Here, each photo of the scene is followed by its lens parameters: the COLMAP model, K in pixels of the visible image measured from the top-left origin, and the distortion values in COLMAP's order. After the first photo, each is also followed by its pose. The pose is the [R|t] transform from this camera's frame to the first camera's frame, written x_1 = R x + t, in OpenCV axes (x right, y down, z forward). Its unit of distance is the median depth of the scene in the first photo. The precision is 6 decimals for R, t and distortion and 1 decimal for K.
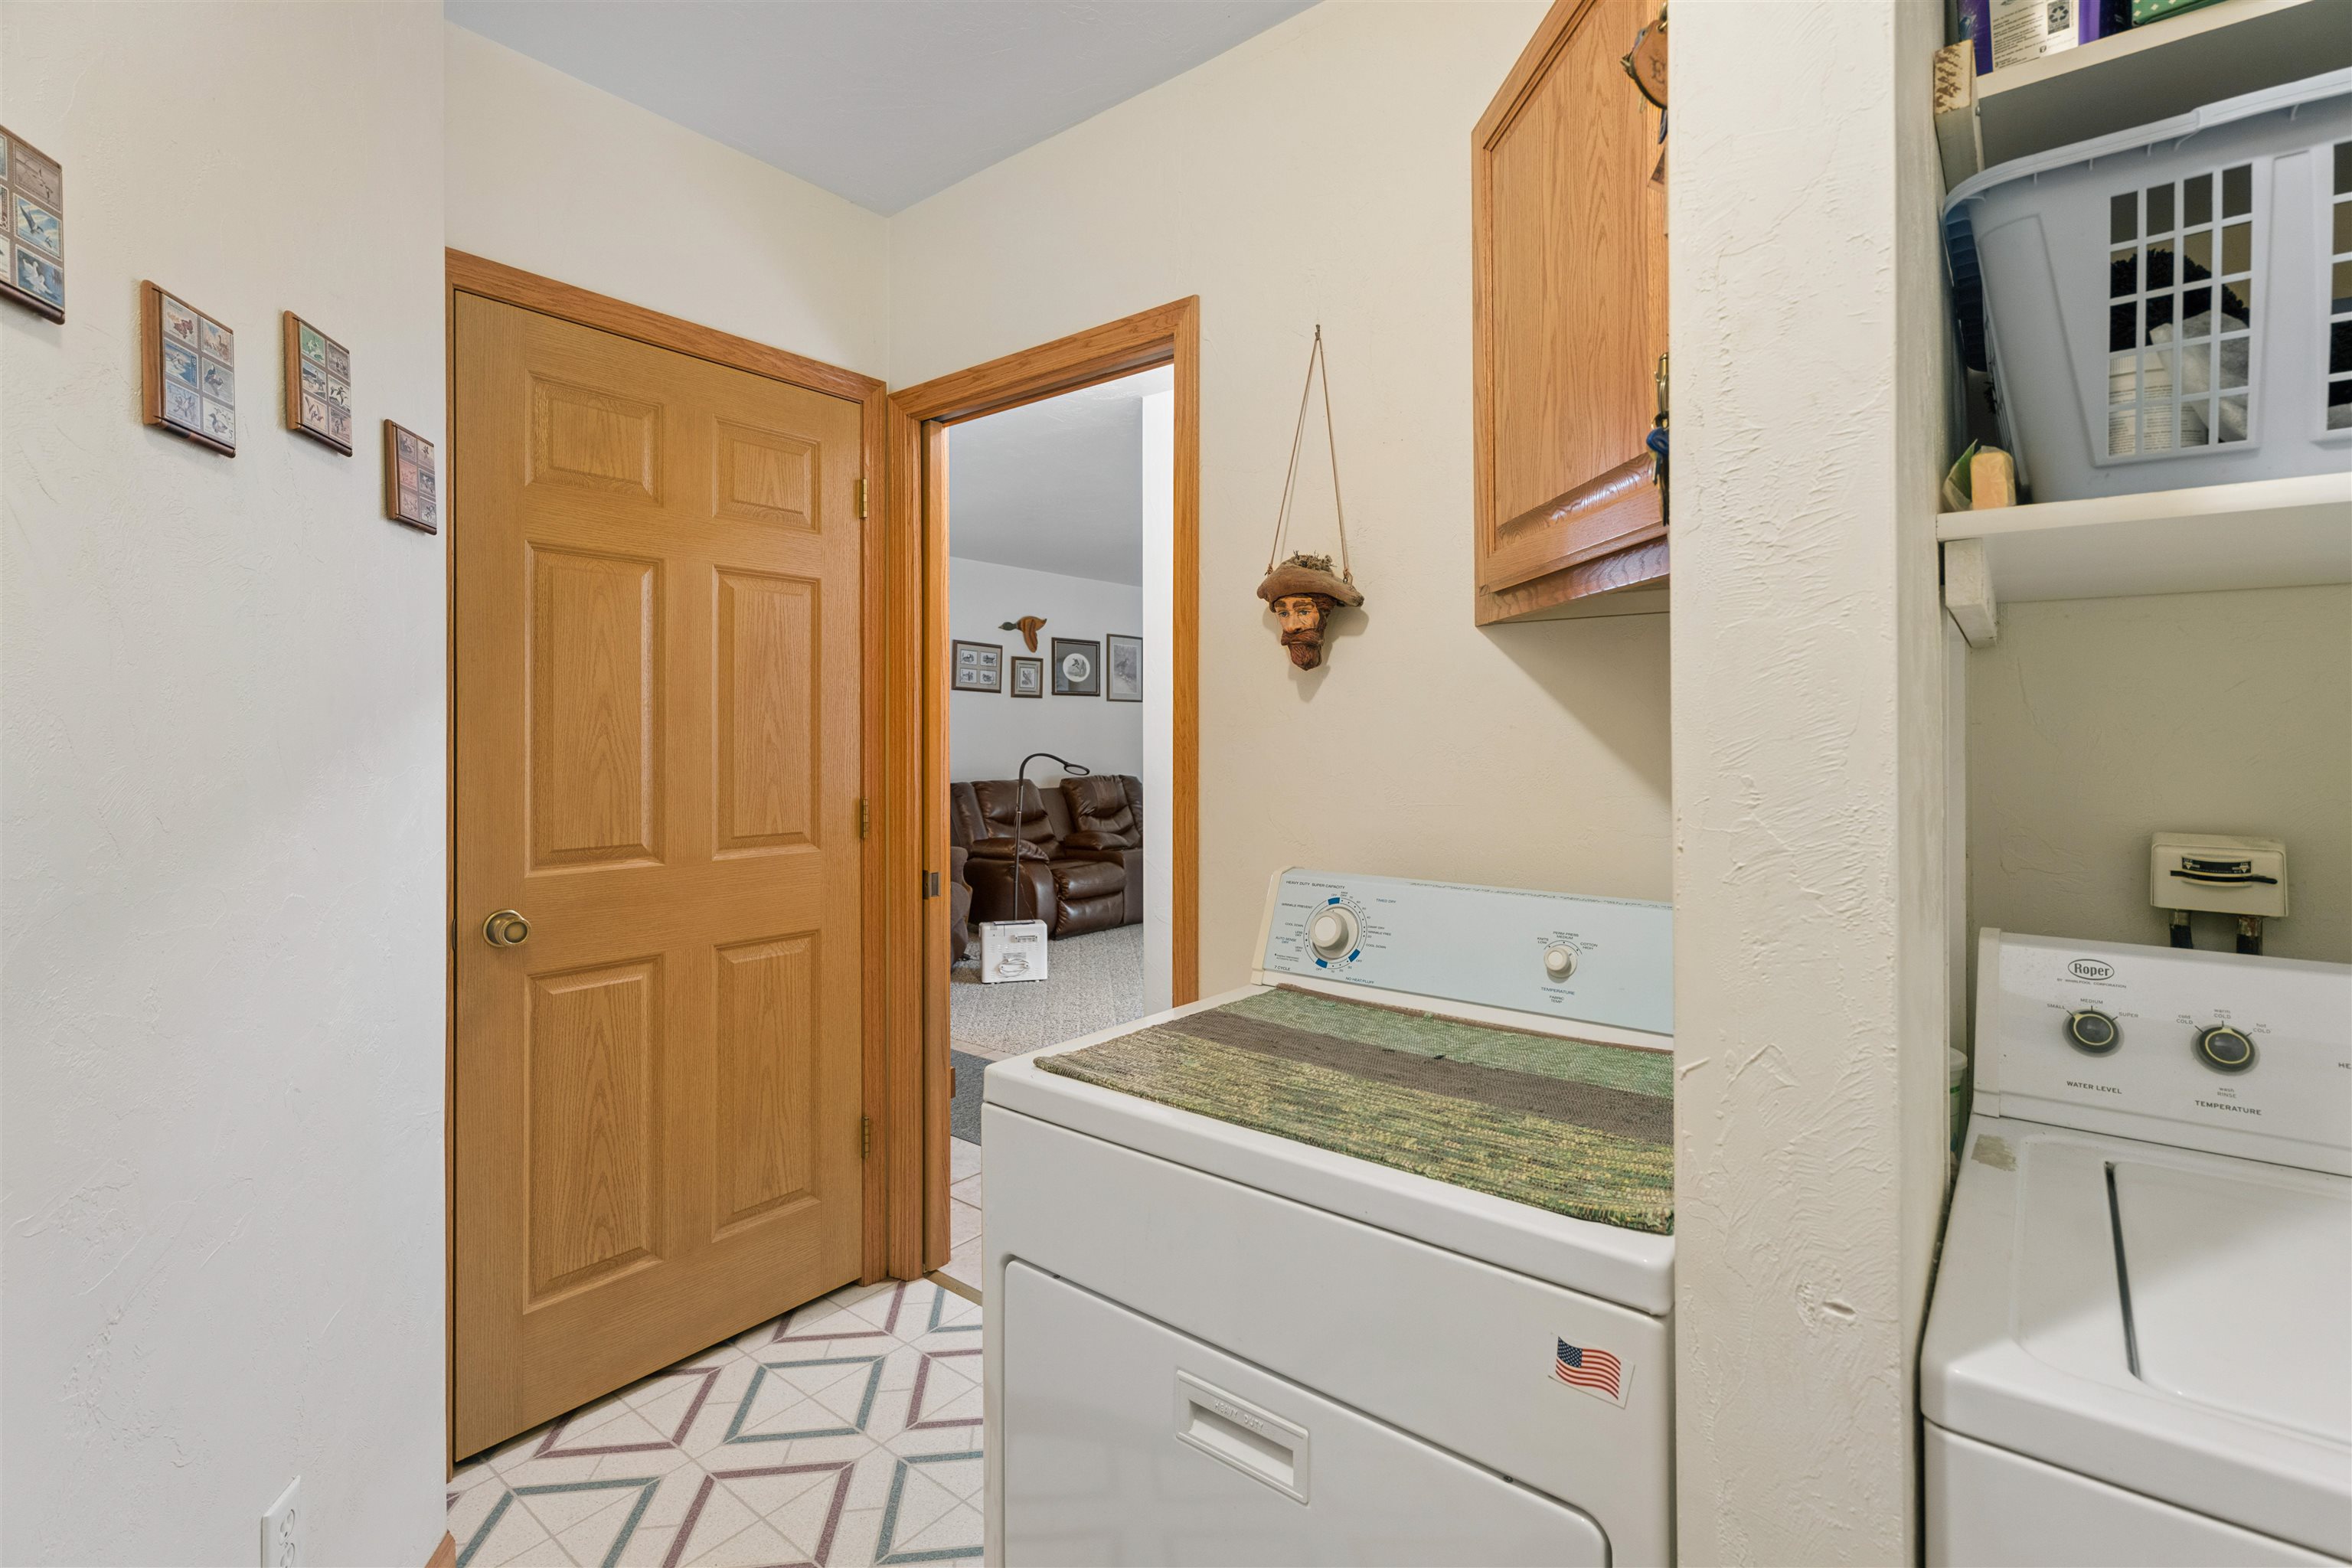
lens RADIAL K [[1079.7, 0, 1176.4], [0, 1079.7, 761.8], [0, 0, 1]] dist [0.000959, -0.000844]
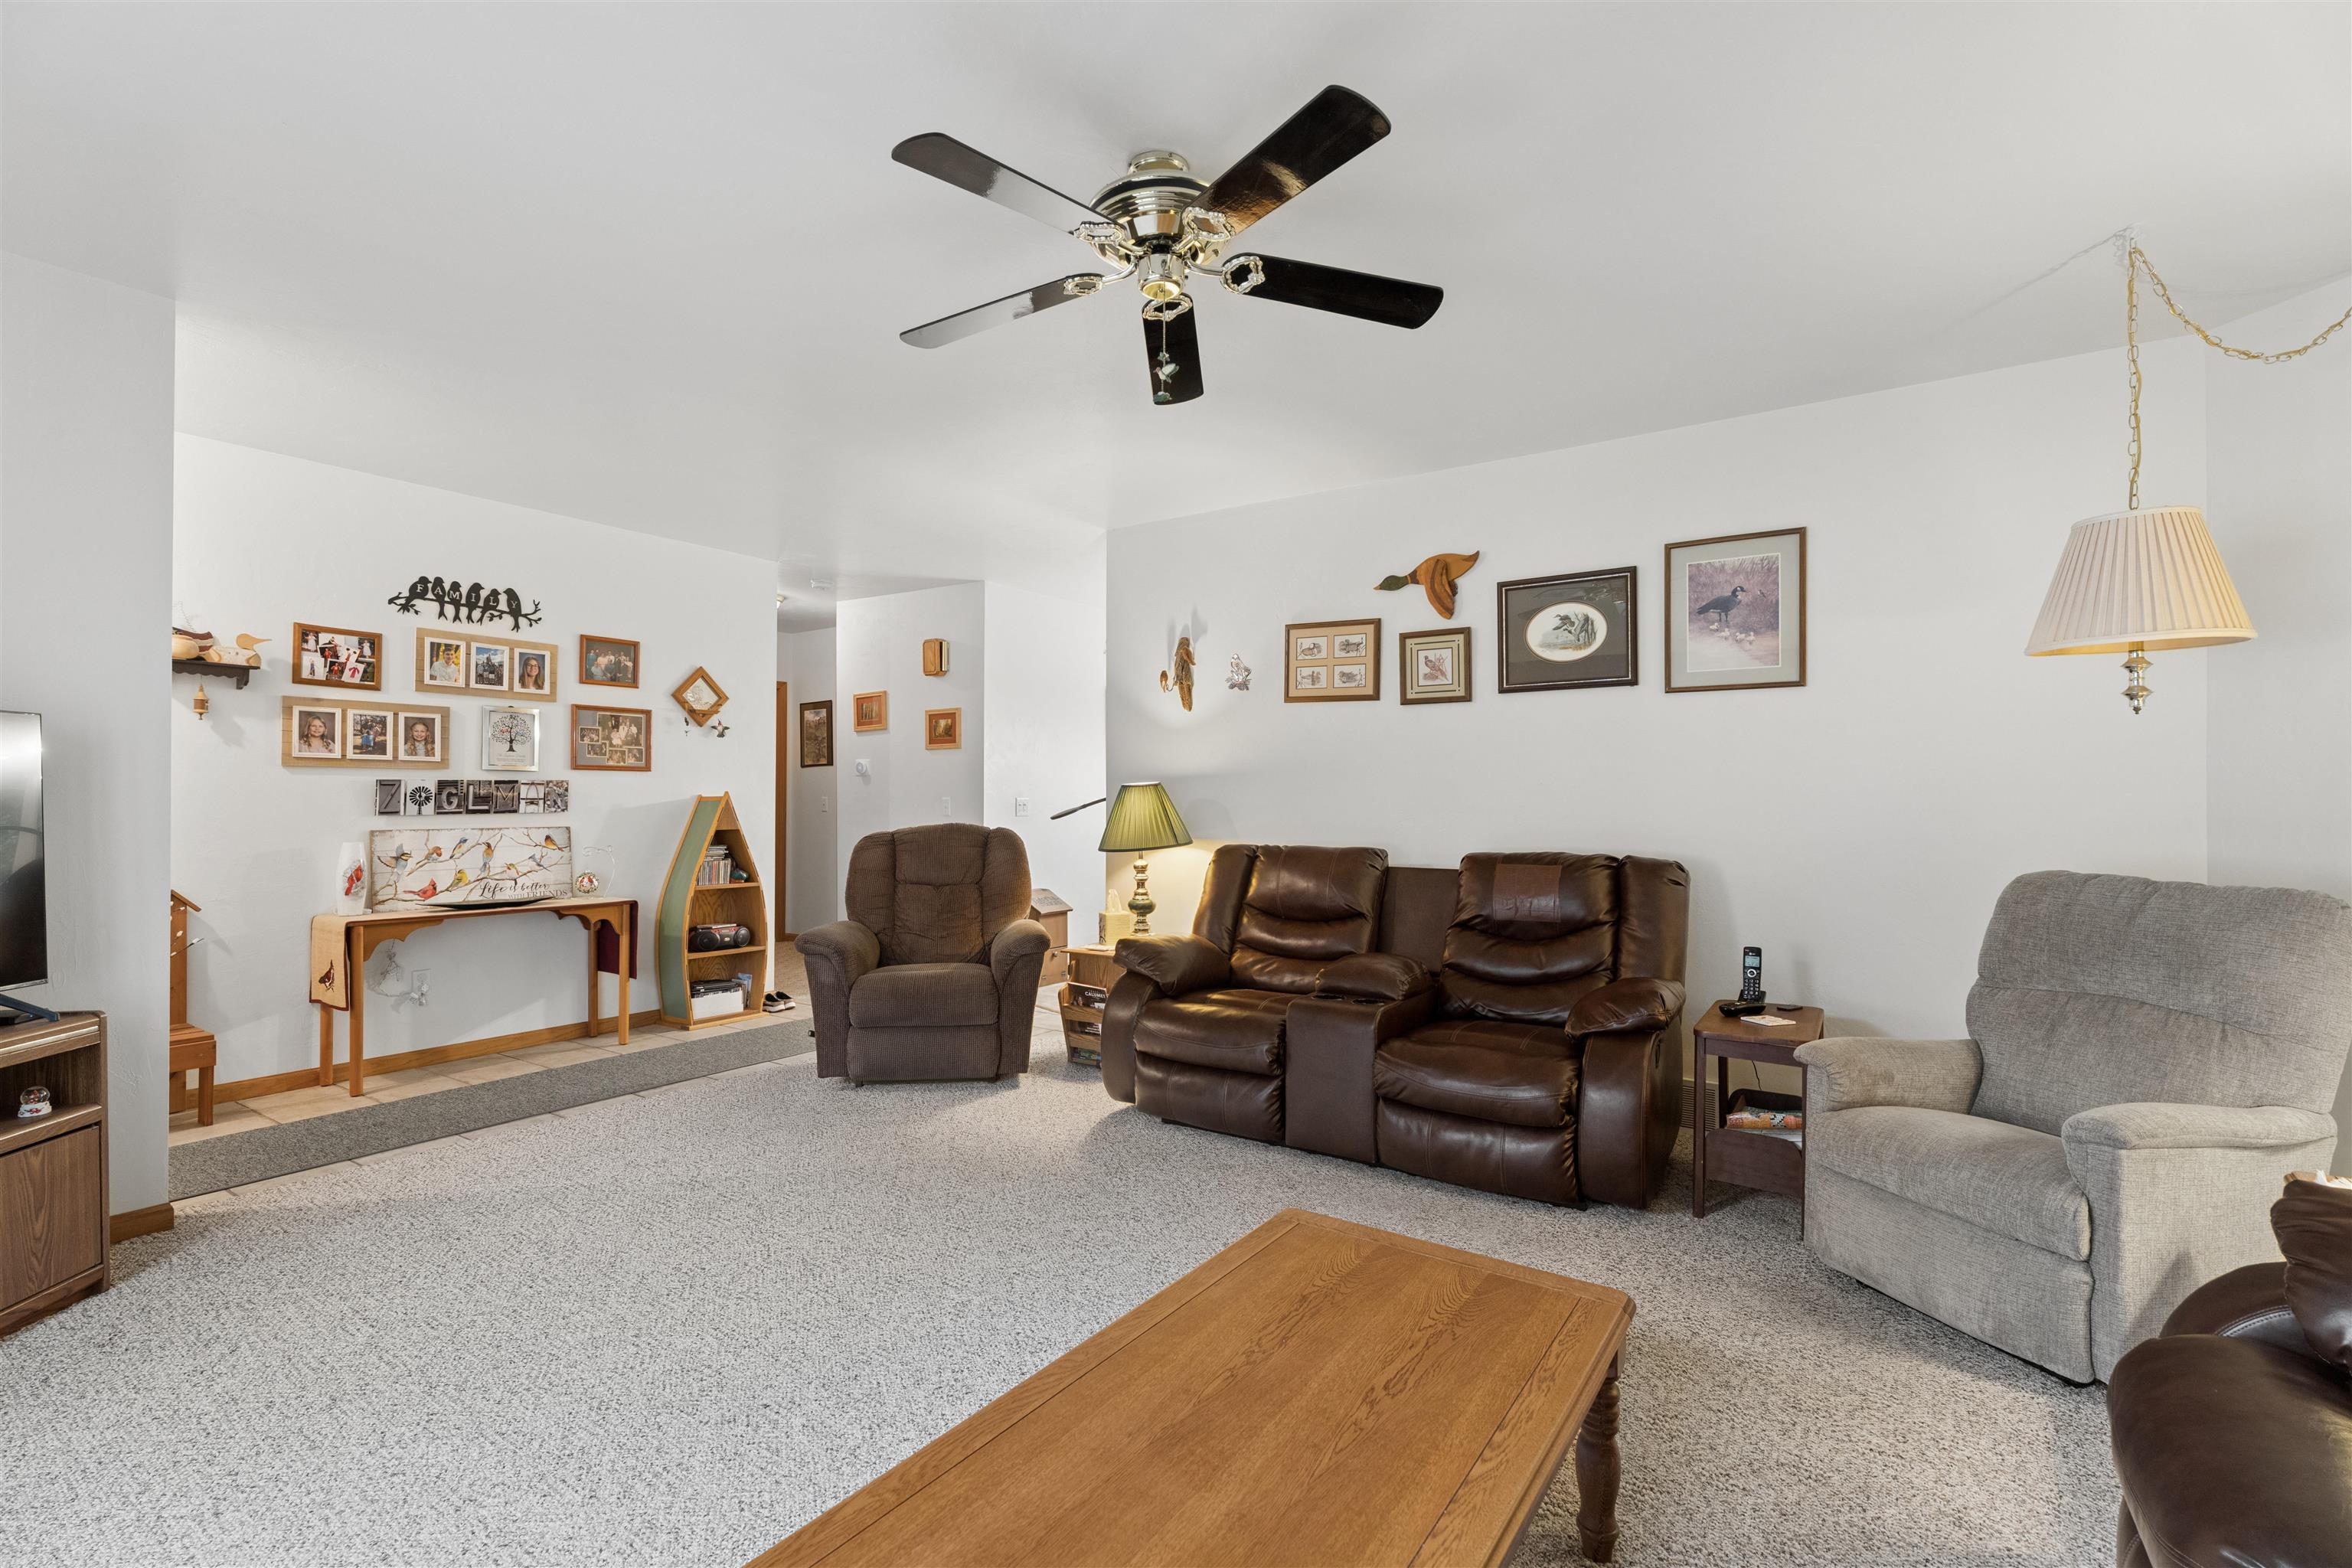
lens RADIAL K [[1079.7, 0, 1175.6], [0, 1079.7, 792.7], [0, 0, 1]] dist [0.000959, -0.000844]
pose [[0.092217, -0.004205, -0.995730, 0.399338], [-0.024700, 0.999674, -0.006509, -0.006396], [0.995433, 0.025195, 0.092083, 0.815088]]
